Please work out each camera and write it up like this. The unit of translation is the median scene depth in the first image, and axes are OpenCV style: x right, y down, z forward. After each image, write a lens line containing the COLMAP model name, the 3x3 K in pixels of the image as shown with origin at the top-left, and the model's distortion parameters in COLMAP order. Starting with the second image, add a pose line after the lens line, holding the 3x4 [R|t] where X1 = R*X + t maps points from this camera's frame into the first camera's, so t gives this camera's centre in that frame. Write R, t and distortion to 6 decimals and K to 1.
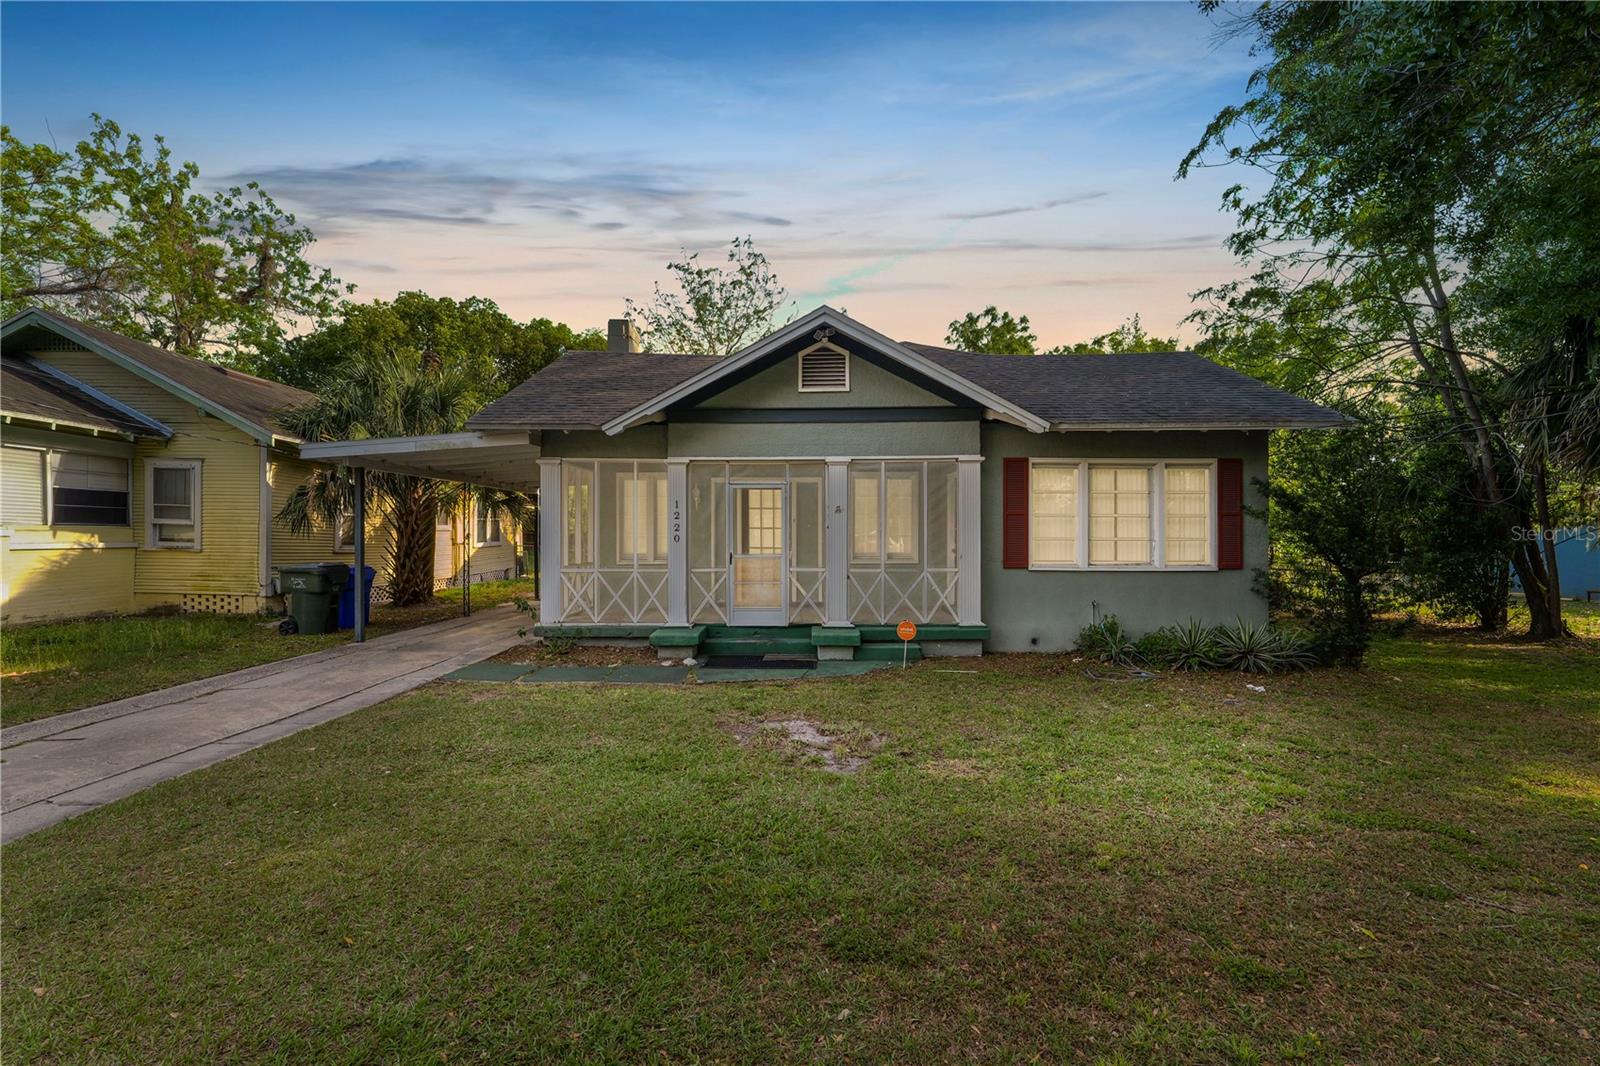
lens RADIAL K [[651.2, 0, 810.3], [0, 651.2, 540.7], [0, 0, 1]] dist [-0.011677, 0.000362]
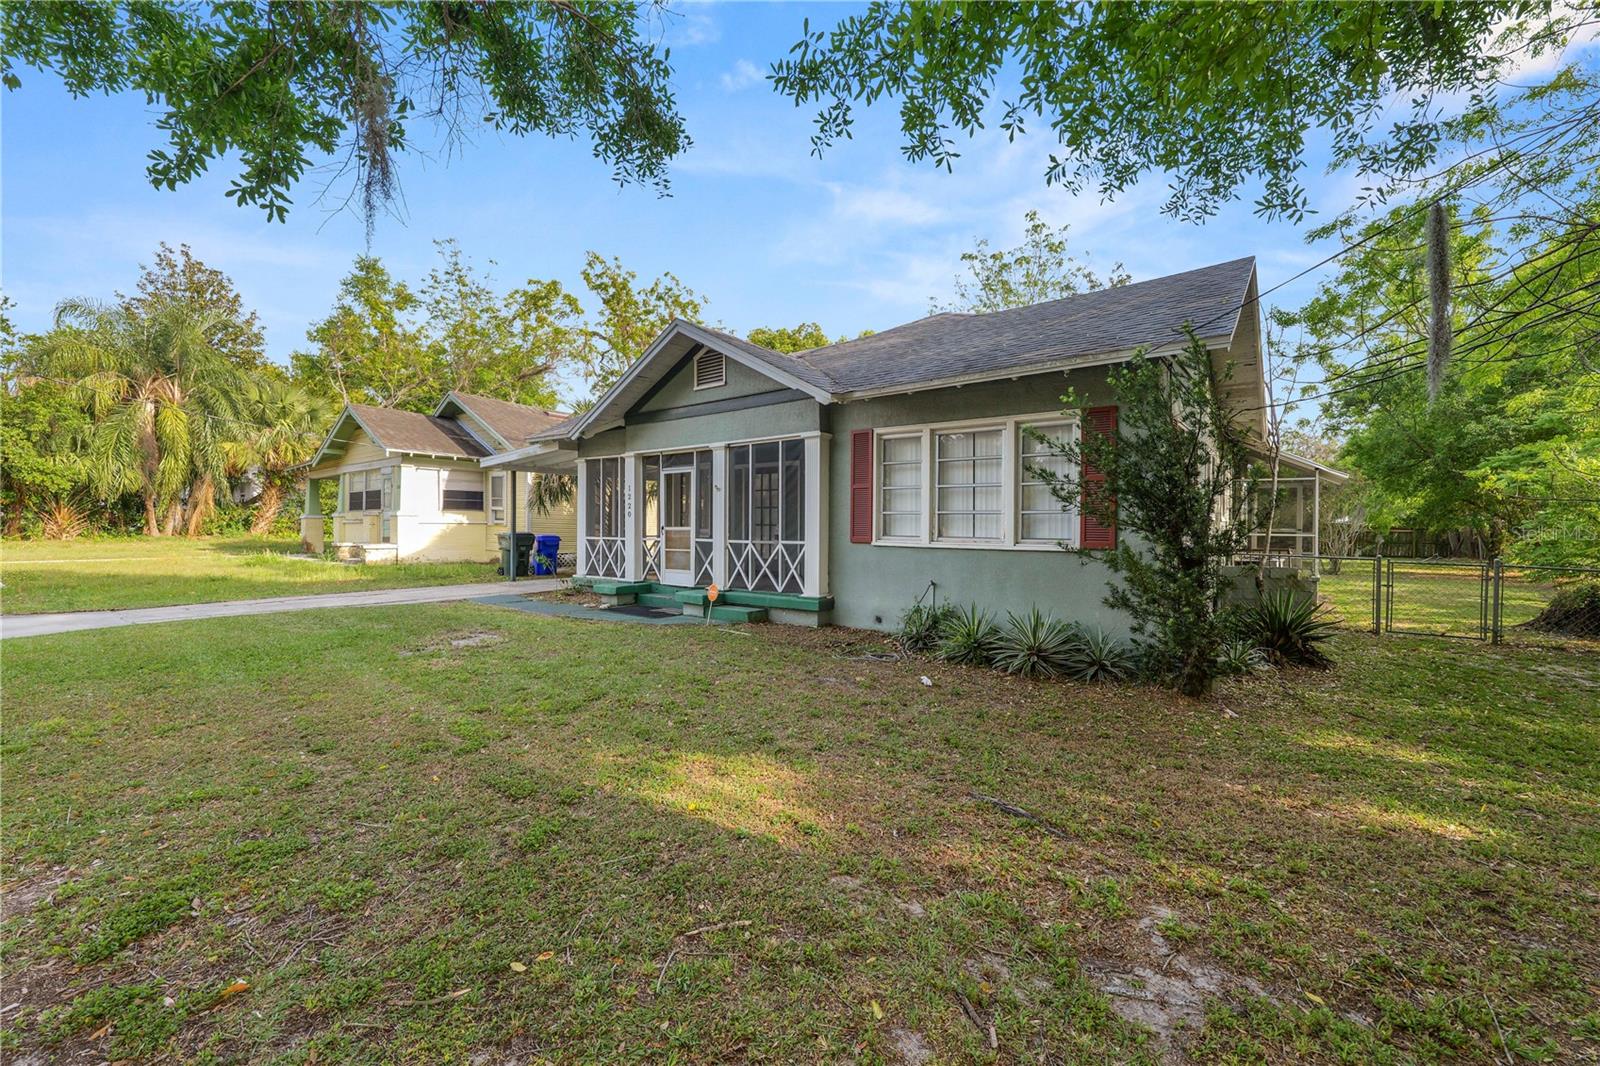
lens RADIAL K [[651.2, 0, 806.4], [0, 651.2, 526.9], [0, 0, 1]] dist [-0.011677, 0.000362]
pose [[0.794795, 0.004815, -0.606859, 0.843724], [-0.008553, 0.999958, -0.003268, 0.022576], [0.606818, 0.007788, 0.794803, 0.174832]]
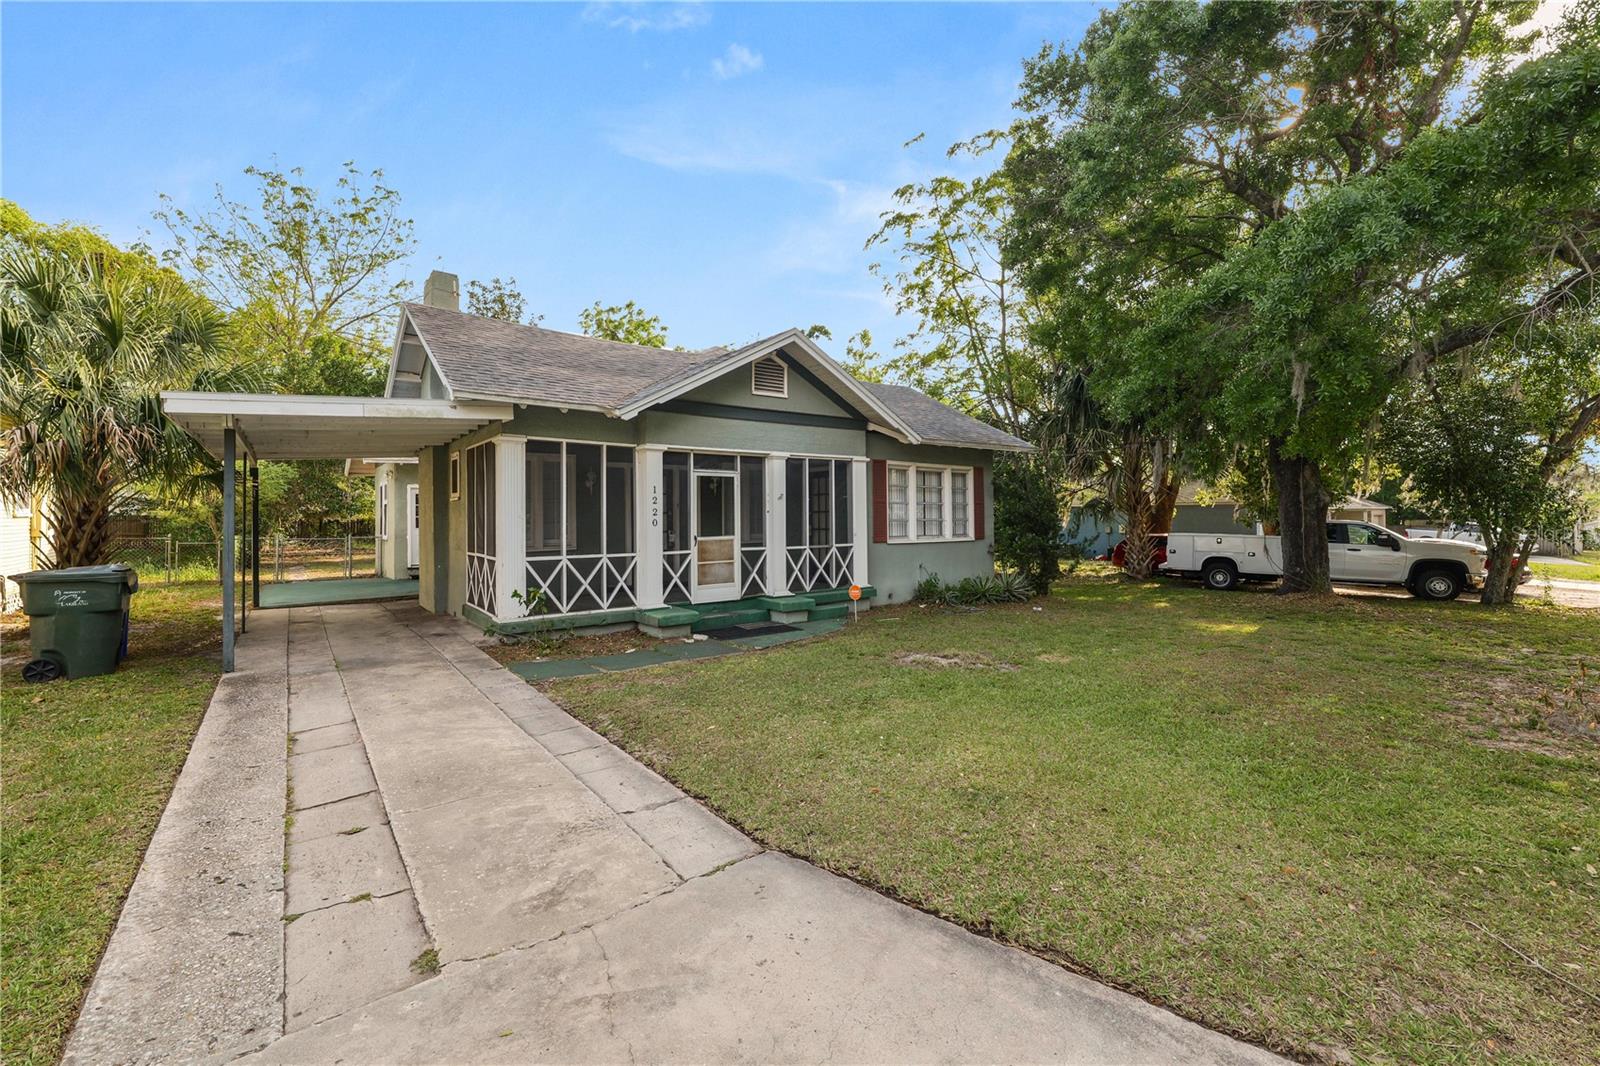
lens RADIAL K [[651.2, 0, 797.3], [0, 651.2, 515.6], [0, 0, 1]] dist [-0.011677, 0.000362]
pose [[0.790314, -0.003910, 0.612689, -0.640542], [0.013639, 0.999844, -0.011212, -0.000035], [-0.612550, 0.017218, 0.790244, 0.046790]]
